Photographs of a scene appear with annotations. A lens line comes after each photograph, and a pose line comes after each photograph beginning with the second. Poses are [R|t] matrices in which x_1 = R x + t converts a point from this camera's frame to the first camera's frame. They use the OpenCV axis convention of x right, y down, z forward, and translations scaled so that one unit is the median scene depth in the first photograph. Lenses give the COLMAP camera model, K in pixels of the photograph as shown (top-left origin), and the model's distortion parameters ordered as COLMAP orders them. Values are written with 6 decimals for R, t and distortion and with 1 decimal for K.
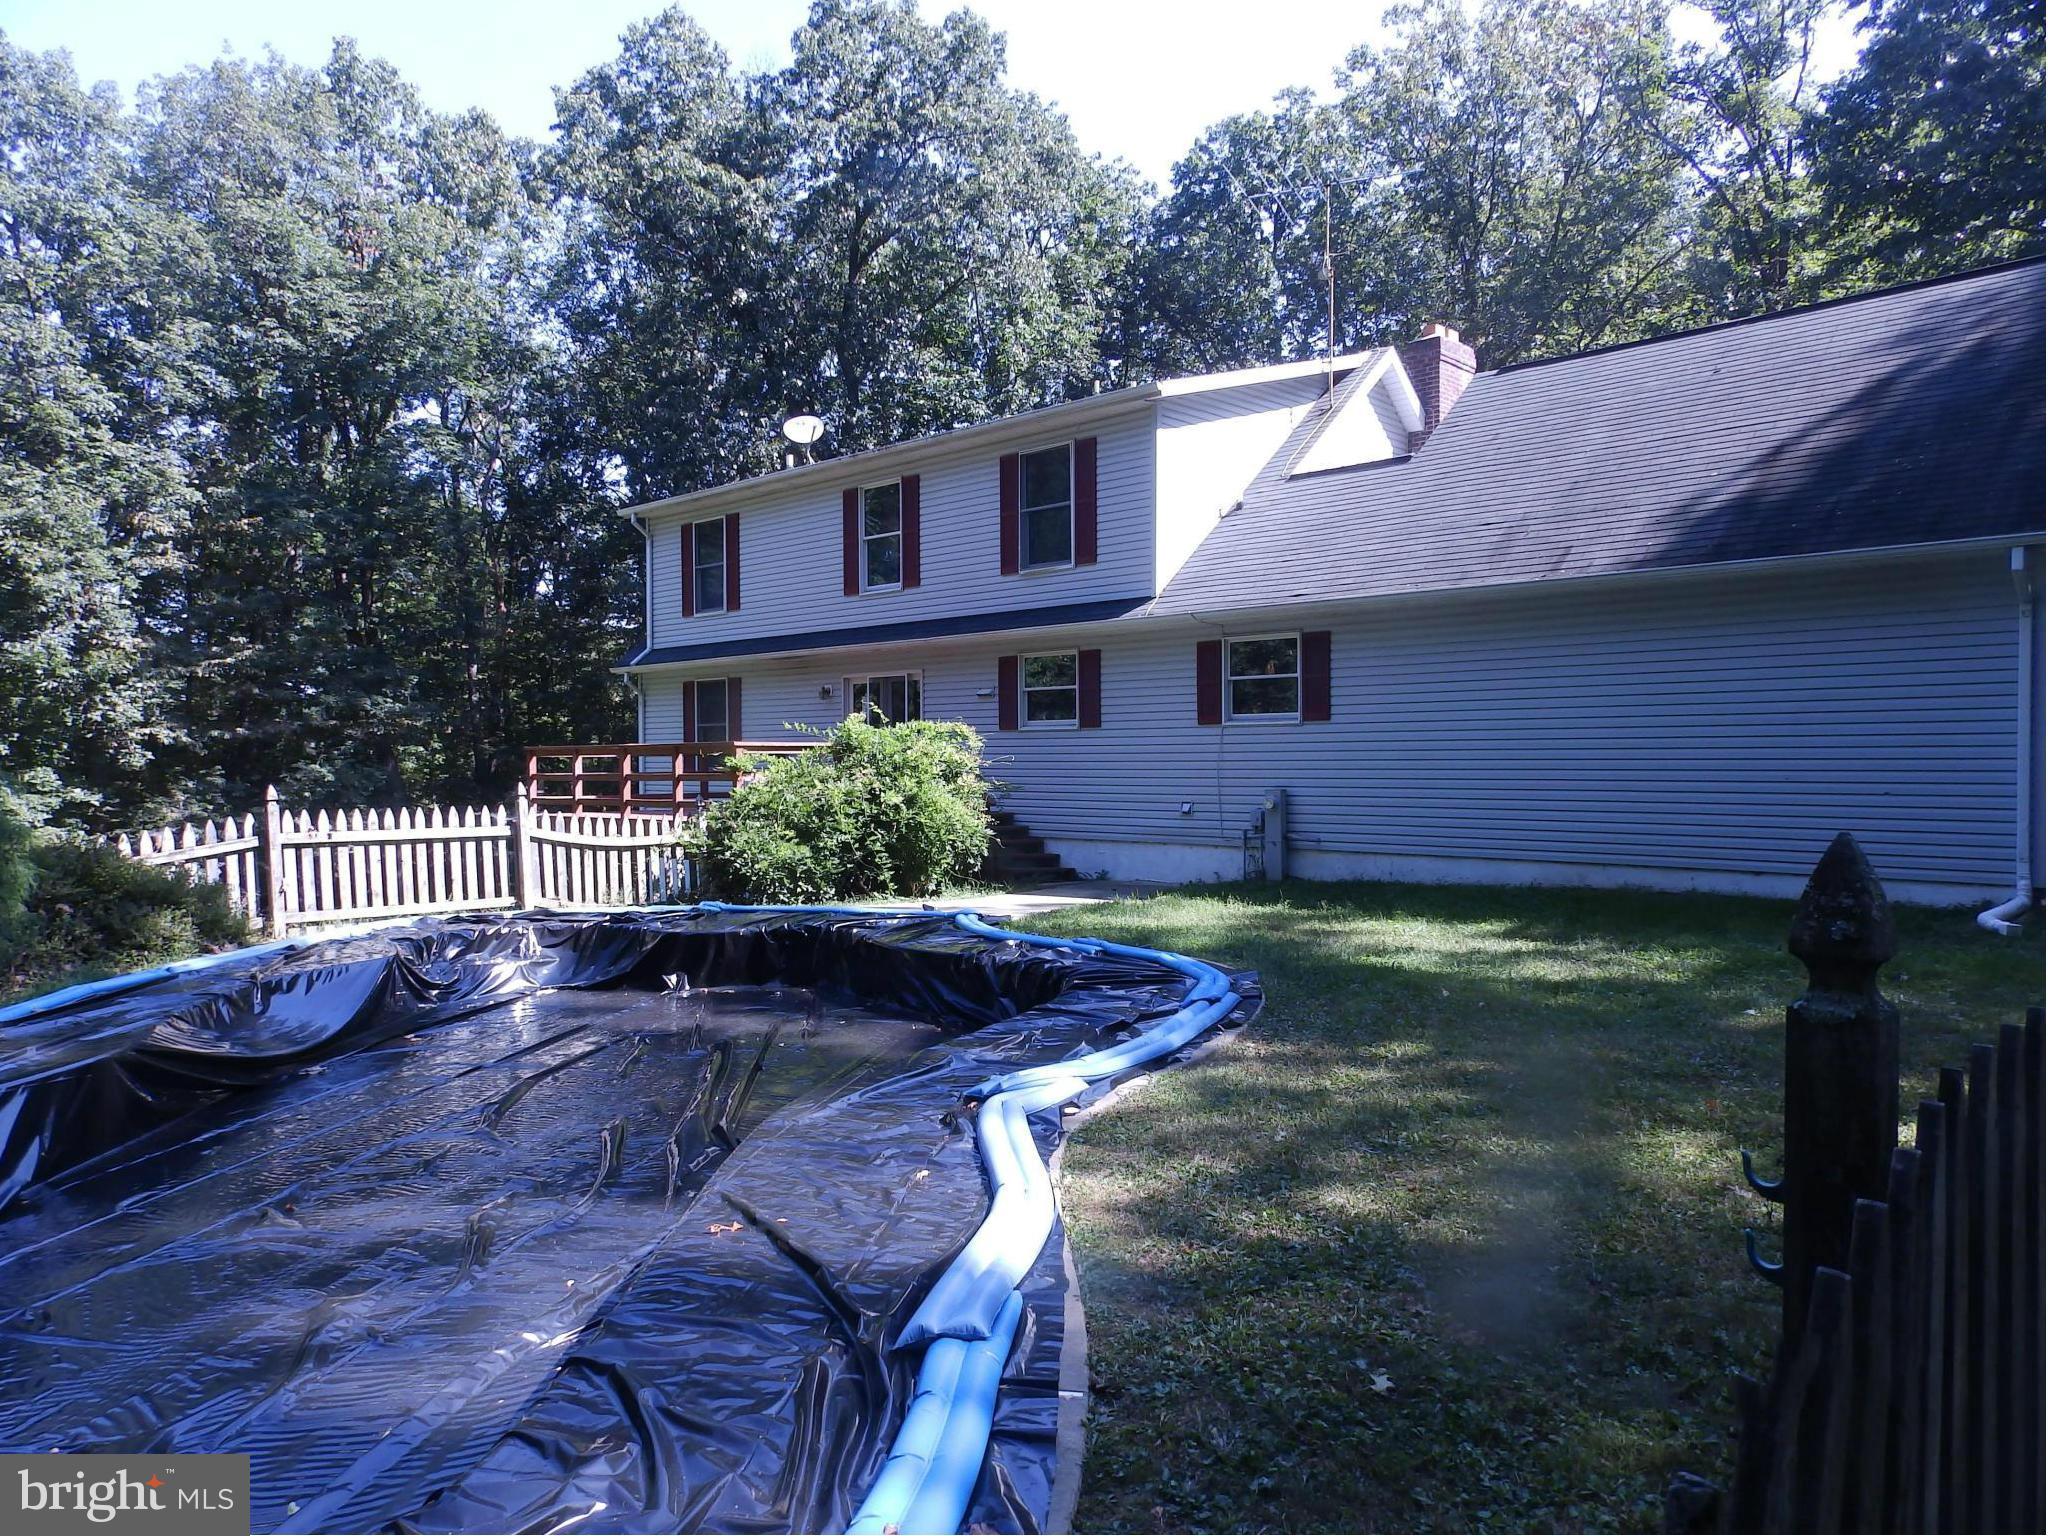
lens RADIAL K [[1399.9, 0, 1024.0], [0, 1399.9, 768.0], [0, 0, 1]] dist [0.023595, 0.000006]
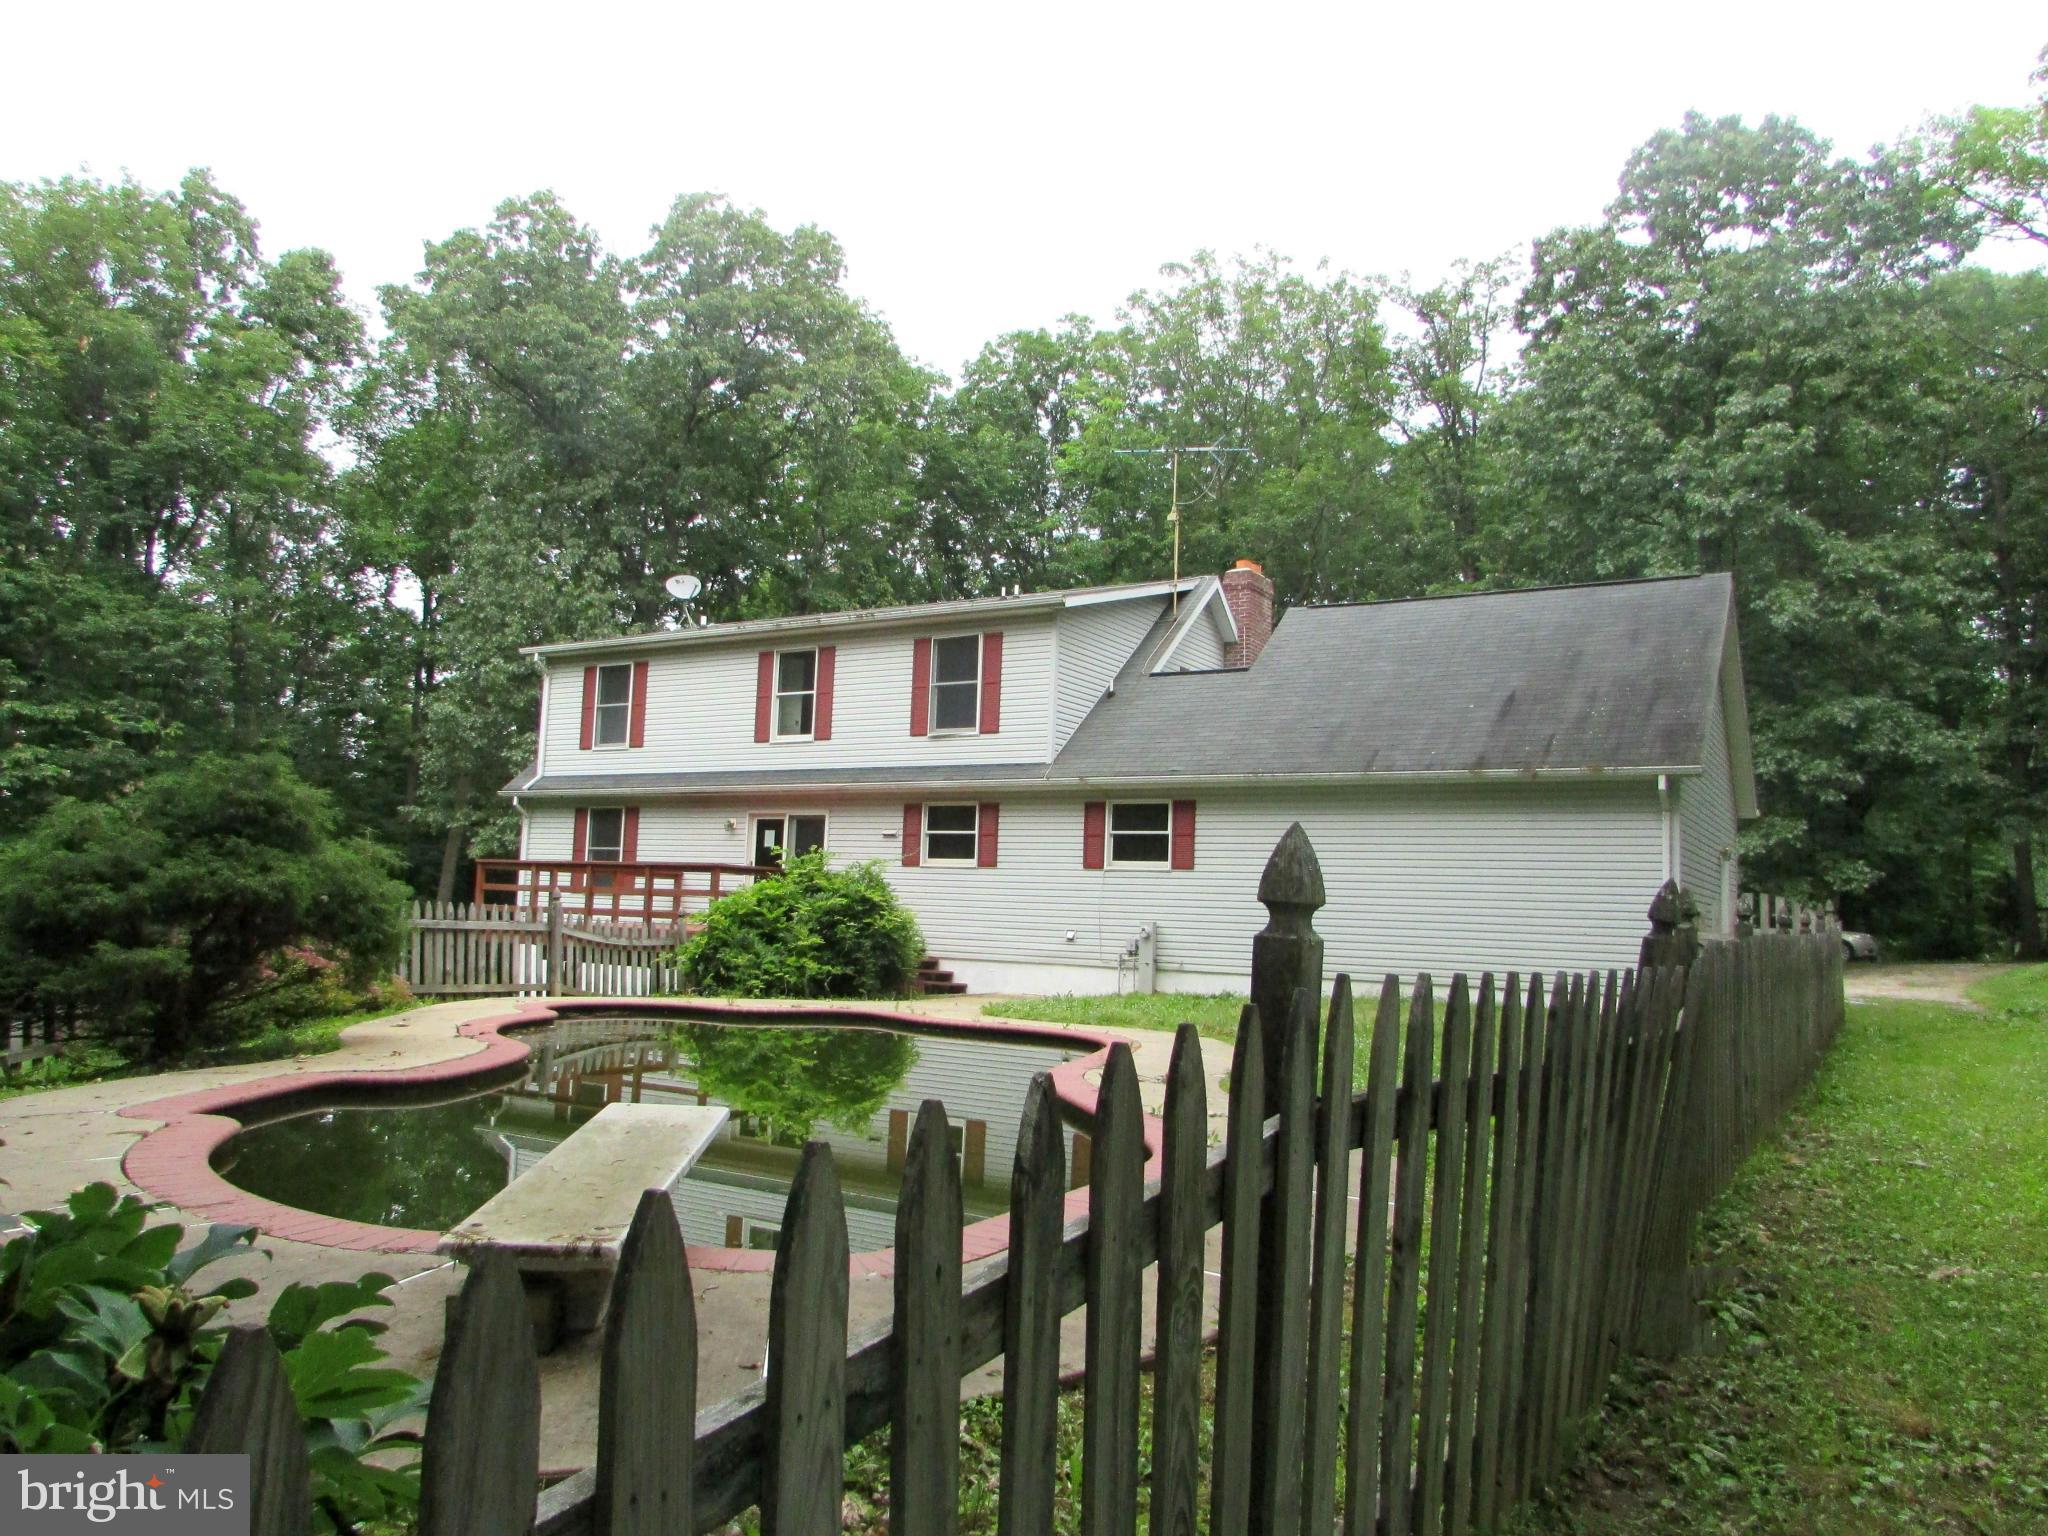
lens RADIAL K [[1487.4, 0, 1024.0], [0, 1487.4, 768.0], [0, 0, 1]] dist [0.004055, -0.000056]
pose [[0.971304, 0.057541, 0.230775, -0.179916], [-0.034660, 0.994180, -0.102008, 0.013186], [-0.235301, 0.091083, 0.967645, -0.208443]]
